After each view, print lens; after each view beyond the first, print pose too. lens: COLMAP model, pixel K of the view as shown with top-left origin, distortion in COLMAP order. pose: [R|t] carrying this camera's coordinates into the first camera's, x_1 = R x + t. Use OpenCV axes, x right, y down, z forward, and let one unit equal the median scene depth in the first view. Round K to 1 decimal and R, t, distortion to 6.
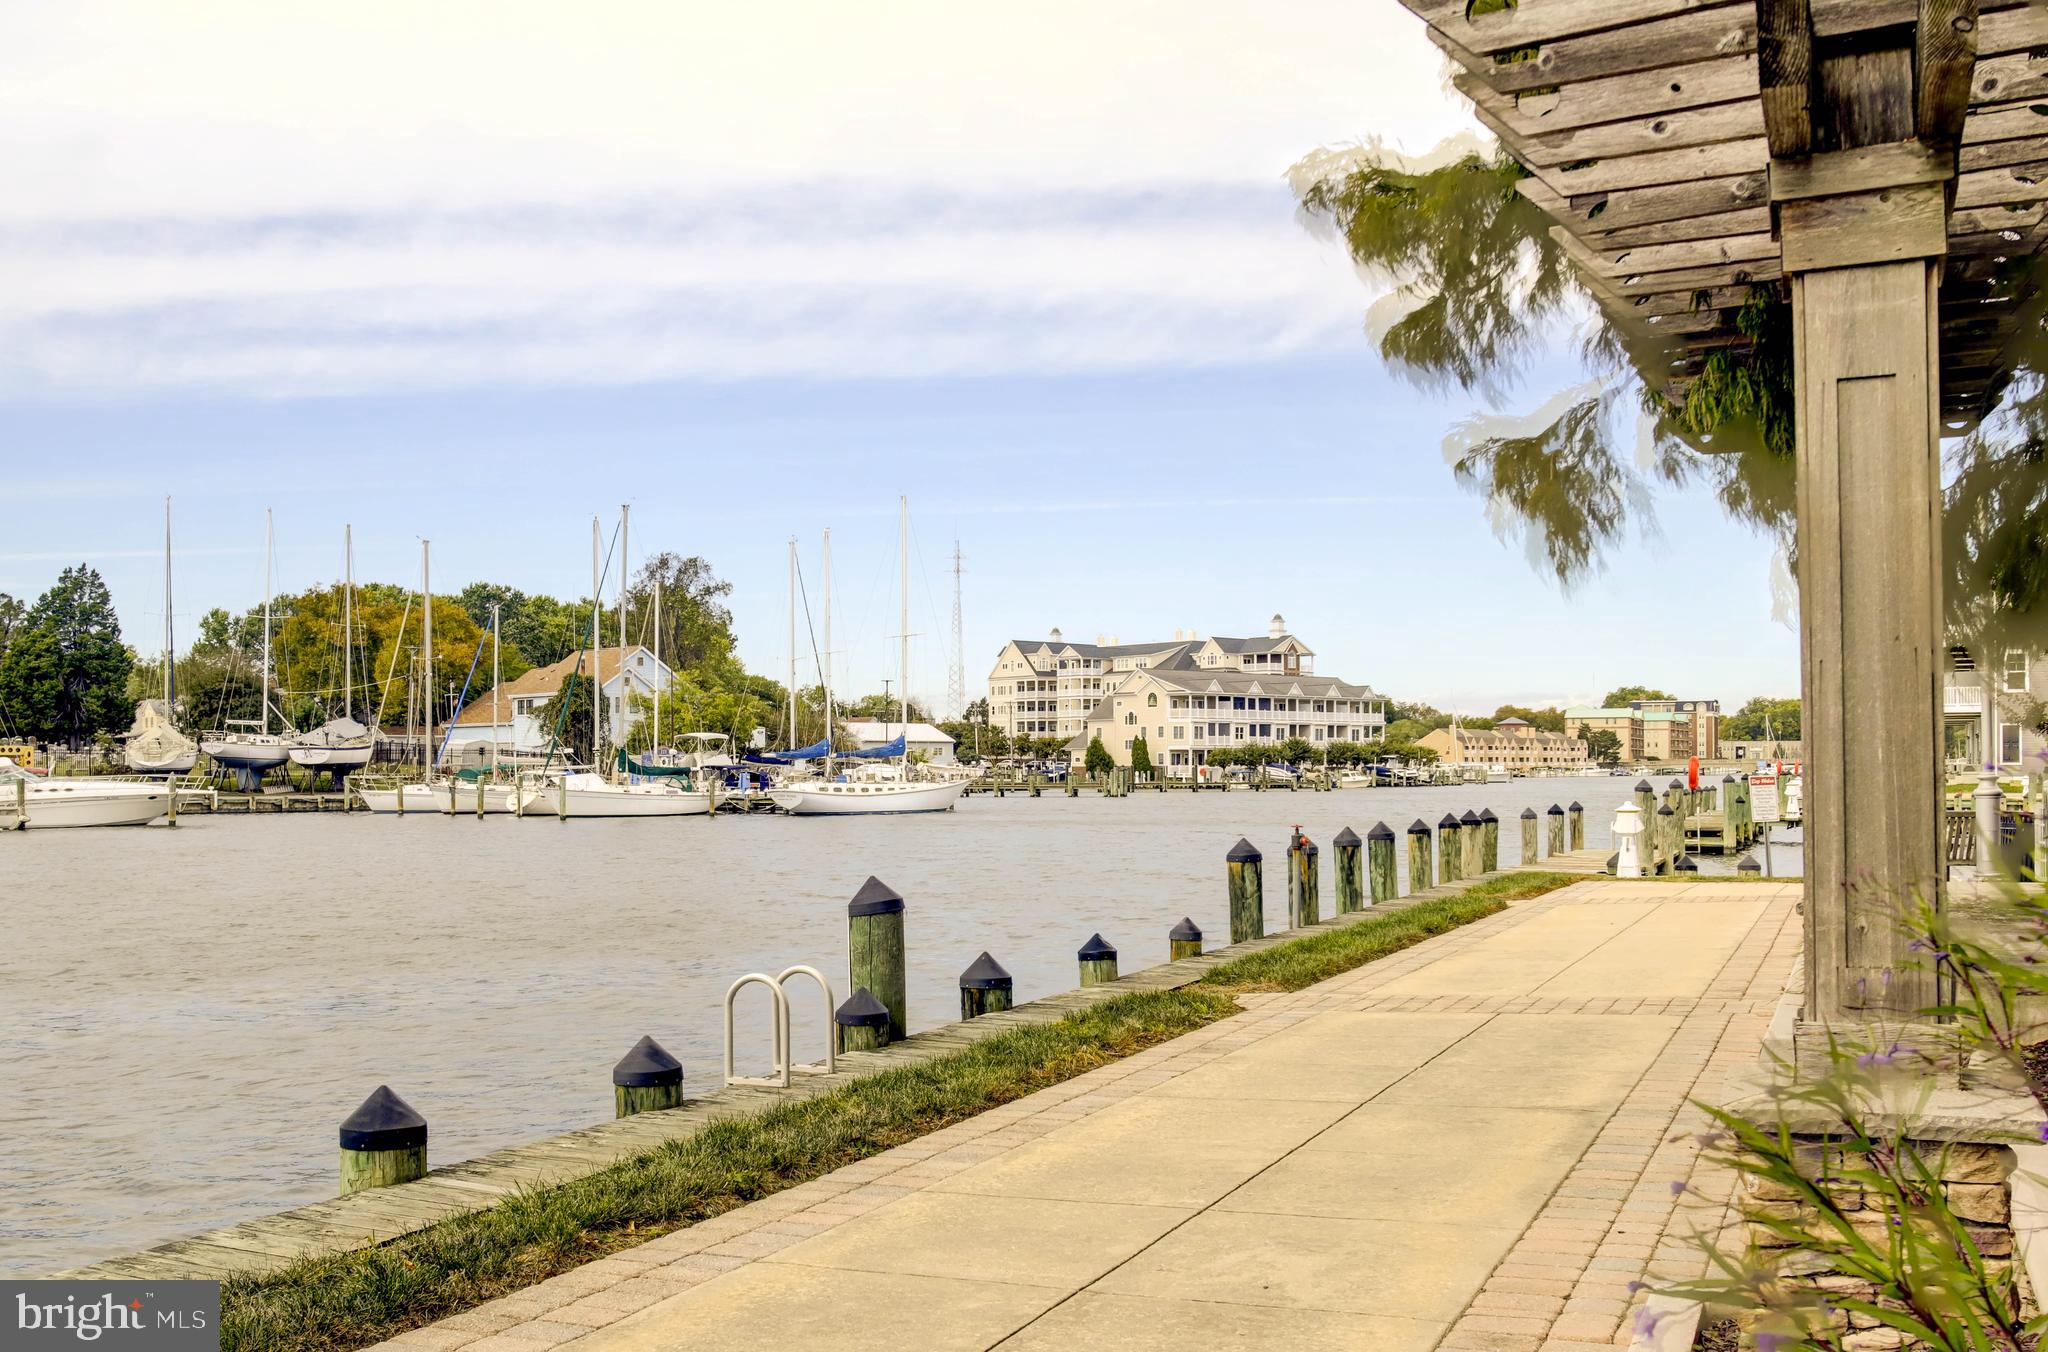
lens RADIAL K [[1786.9, 0, 1024.0], [0, 1786.9, 676.0], [0, 0, 1]] dist [-0.008387, -0.001352]
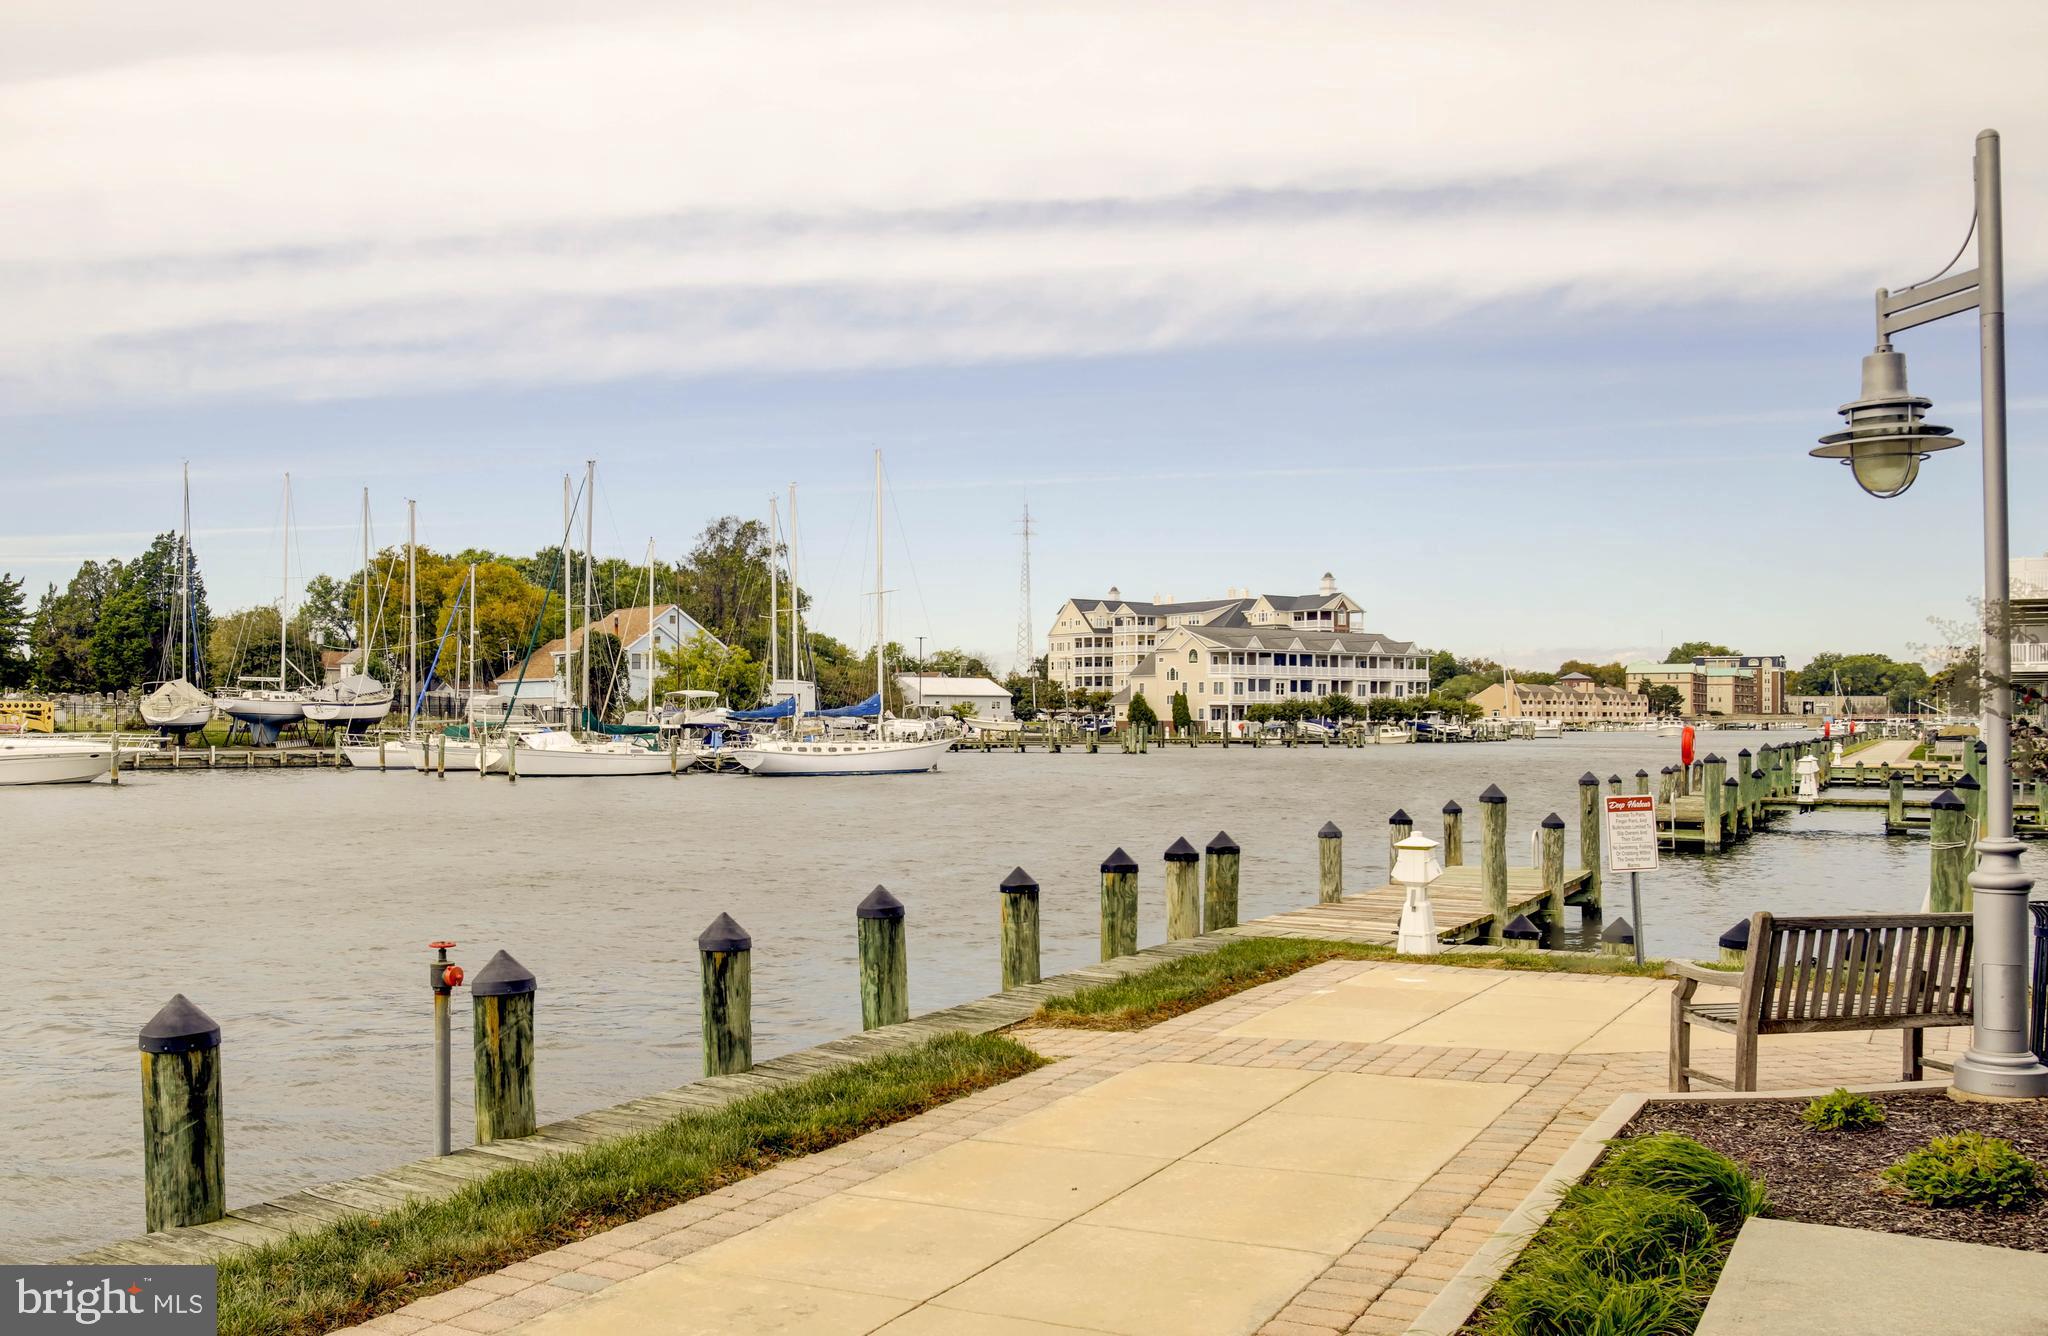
lens RADIAL K [[1514.9, 0, 1024.0], [0, 1514.9, 668.0], [0, 0, 1]] dist [-0.008536, -0.002752]
pose [[0.993635, 0.000894, -0.112640, 0.072597], [0.001695, 0.999737, 0.022883, 0.000179], [0.112631, -0.022928, 0.993372, 0.127178]]
